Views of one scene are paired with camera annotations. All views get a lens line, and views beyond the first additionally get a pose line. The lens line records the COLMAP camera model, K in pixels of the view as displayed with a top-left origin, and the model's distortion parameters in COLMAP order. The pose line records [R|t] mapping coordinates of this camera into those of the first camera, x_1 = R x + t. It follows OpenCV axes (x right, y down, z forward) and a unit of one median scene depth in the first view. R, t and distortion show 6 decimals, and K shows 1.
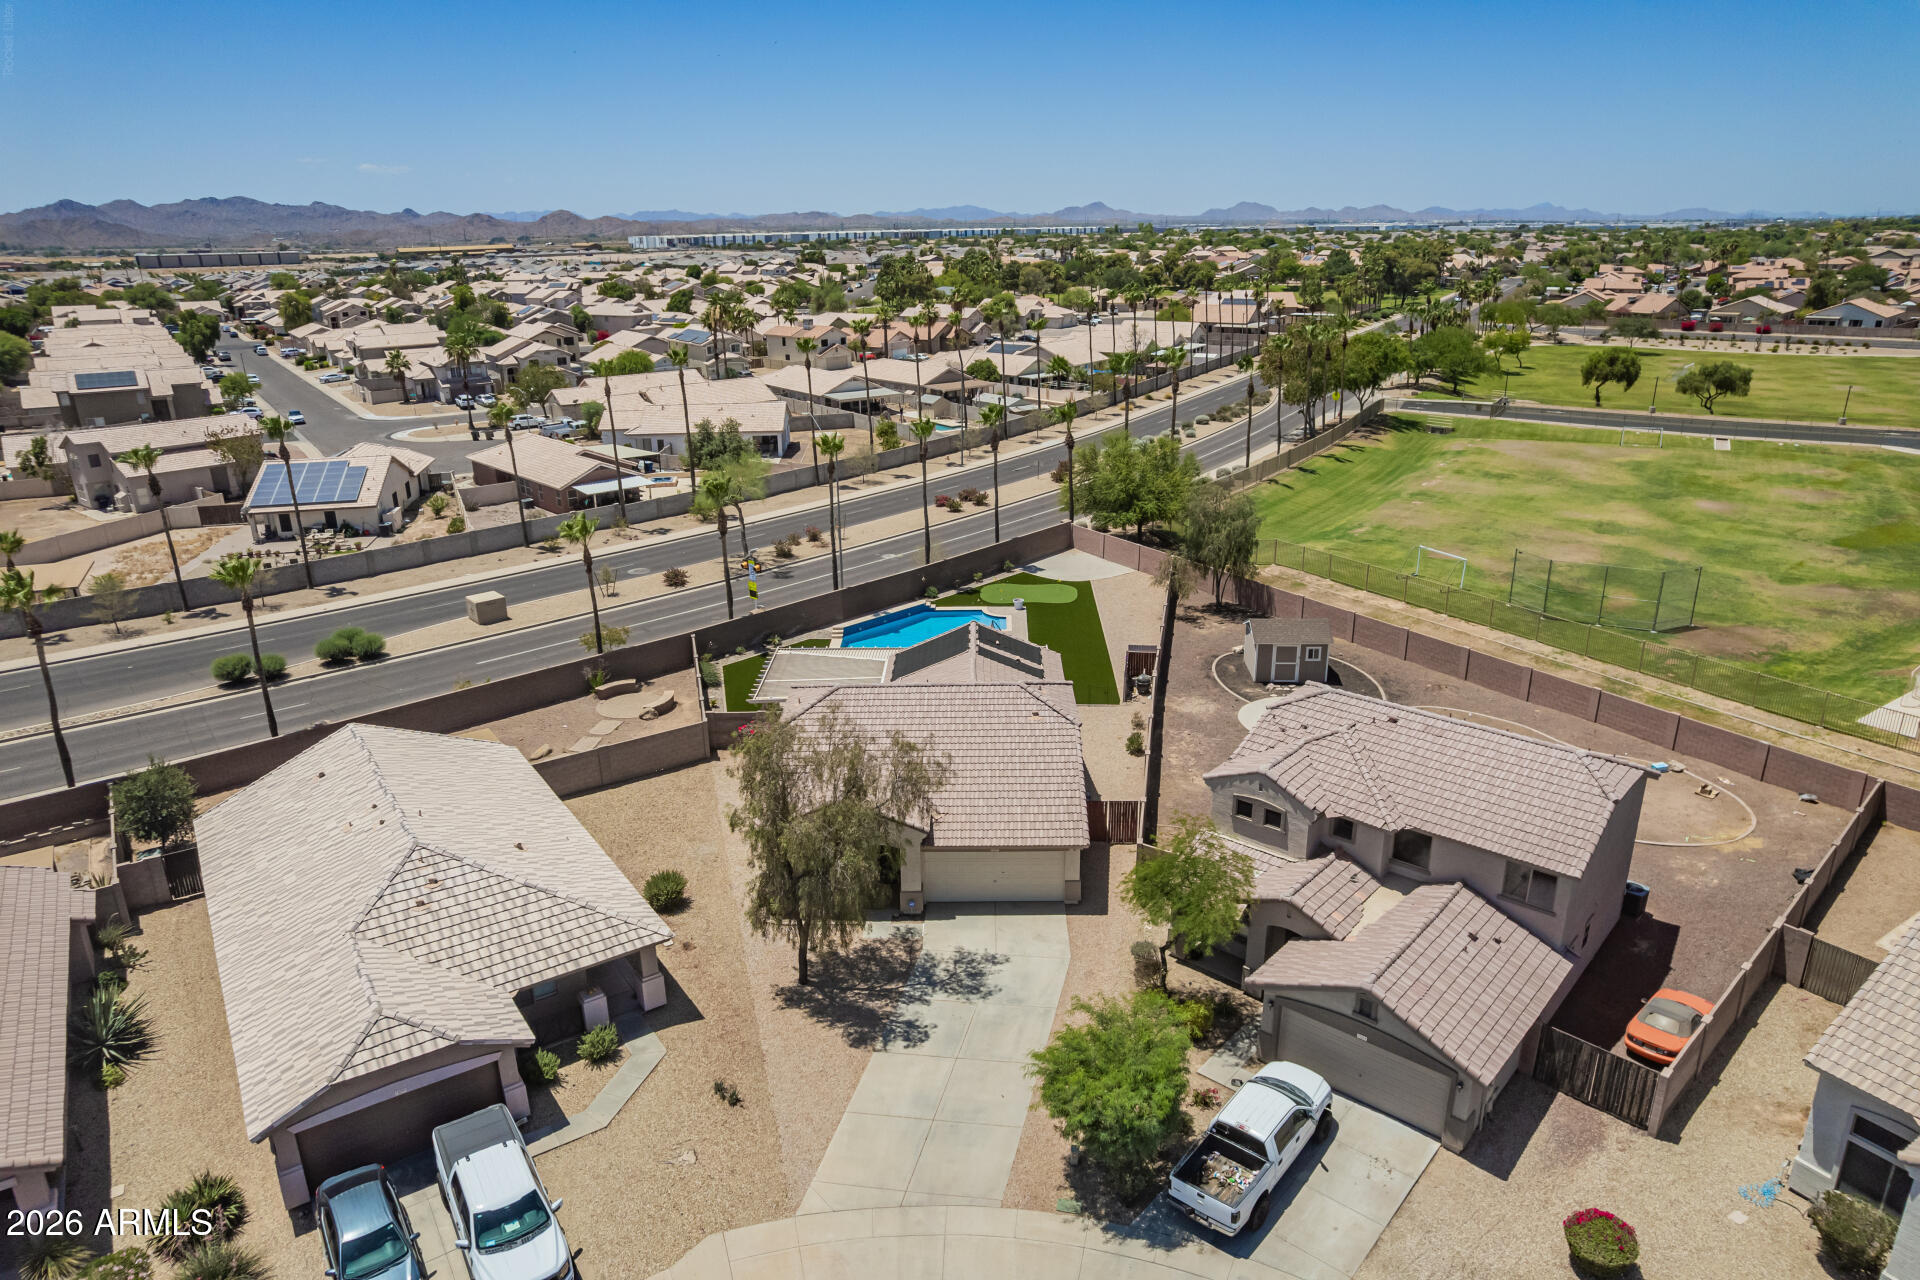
lens RADIAL K [[1228.4, 0, 963.5], [0, 1228.4, 645.1], [0, 0, 1]] dist [-0.074417, 0.066340]
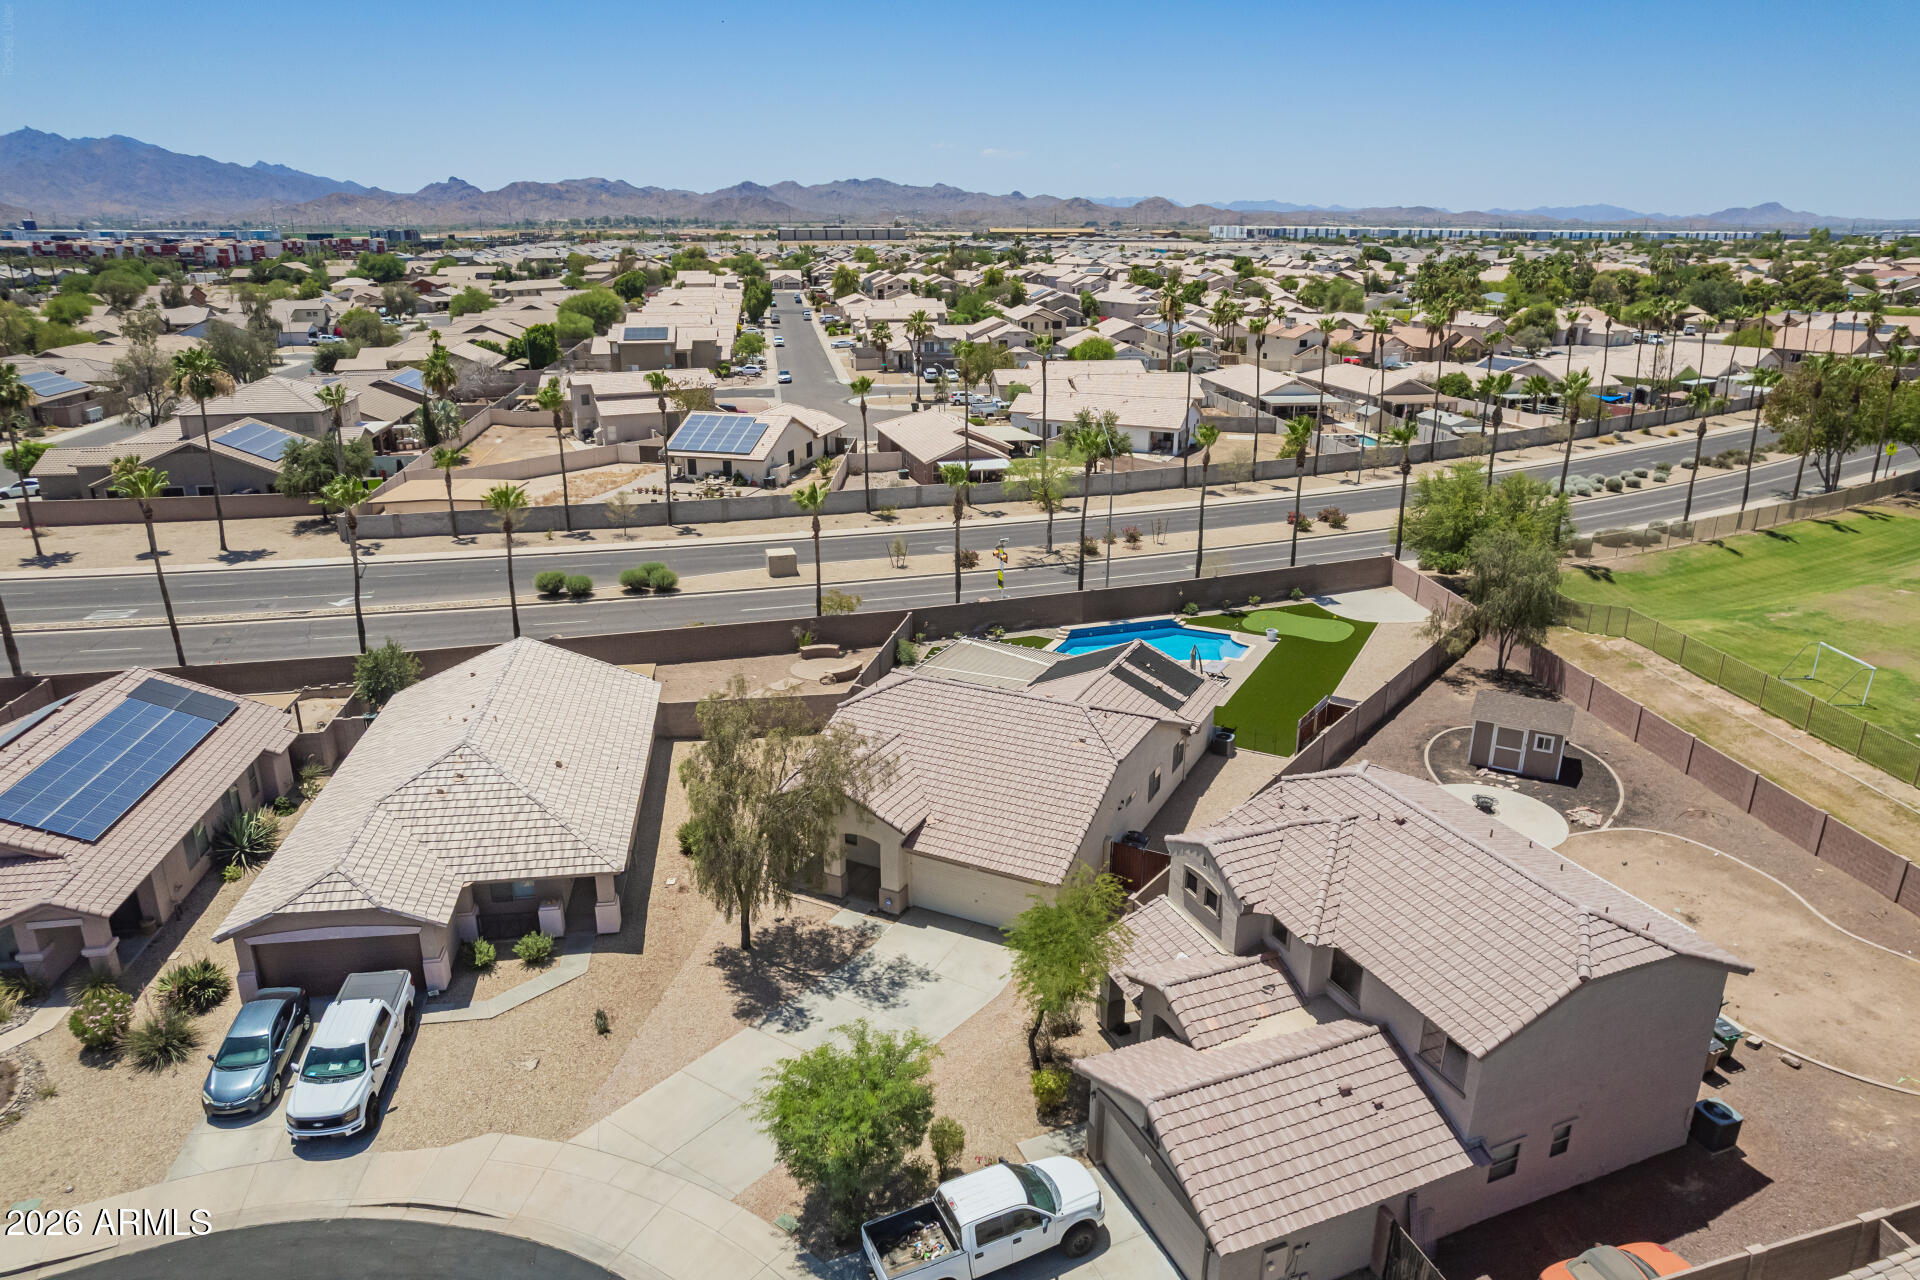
lens RADIAL K [[1260.8, 0, 964.3], [0, 1260.8, 641.6], [0, 0, 1]] dist [-0.074495, 0.067519]
pose [[0.900580, 0.156143, -0.405678, 0.186967], [-0.157621, 0.987044, 0.029998, -0.017410], [0.405106, 0.036927, 0.913524, 0.043394]]
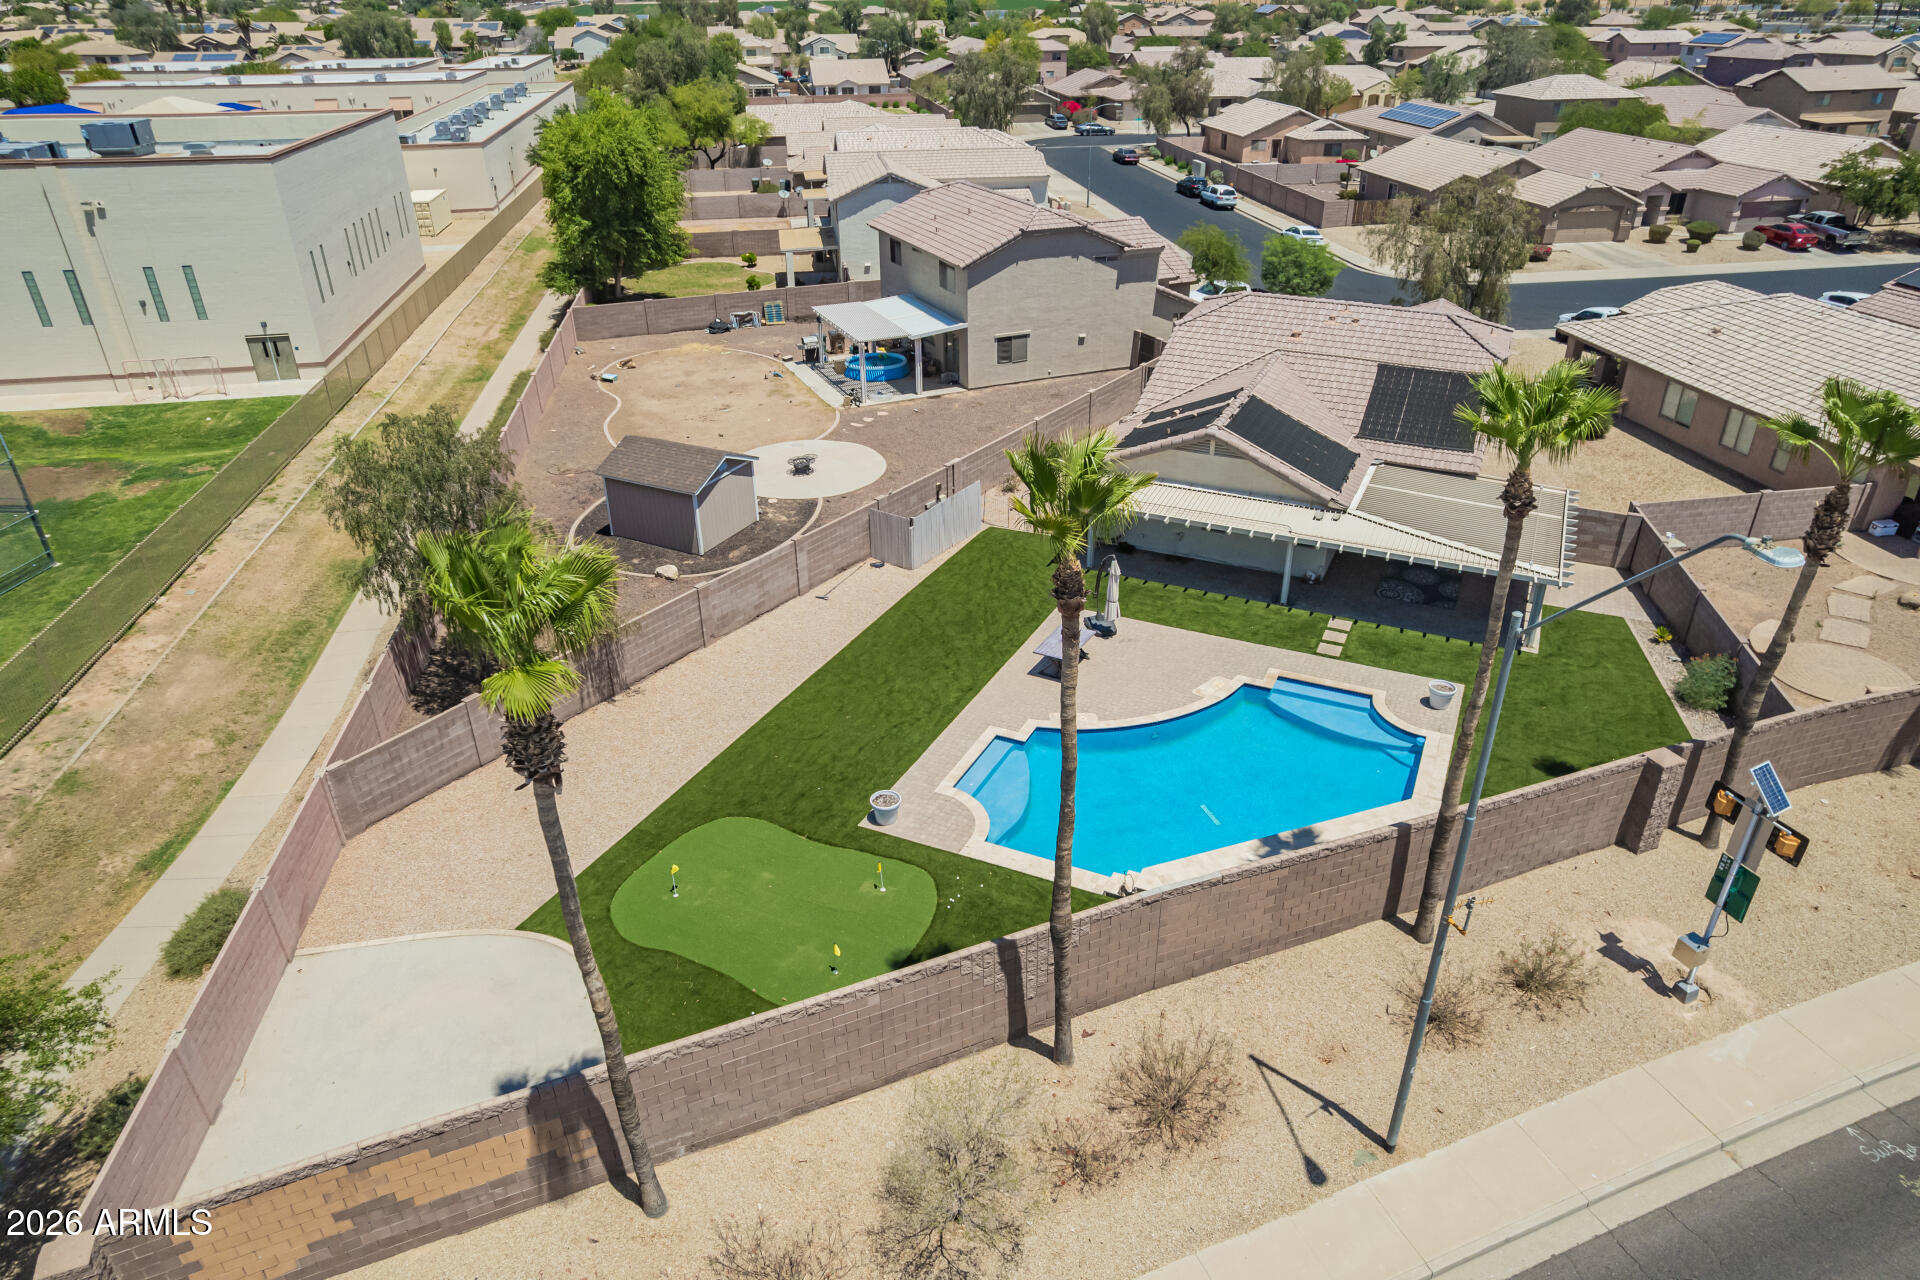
lens RADIAL K [[1228.4, 0, 963.5], [0, 1228.4, 645.1], [0, 0, 1]] dist [-0.074417, 0.066340]
pose [[-0.909347, -0.181425, 0.374396, -0.084196], [0.156823, 0.684052, 0.712376, -0.265399], [-0.385349, 0.706511, -0.593589, 0.994316]]
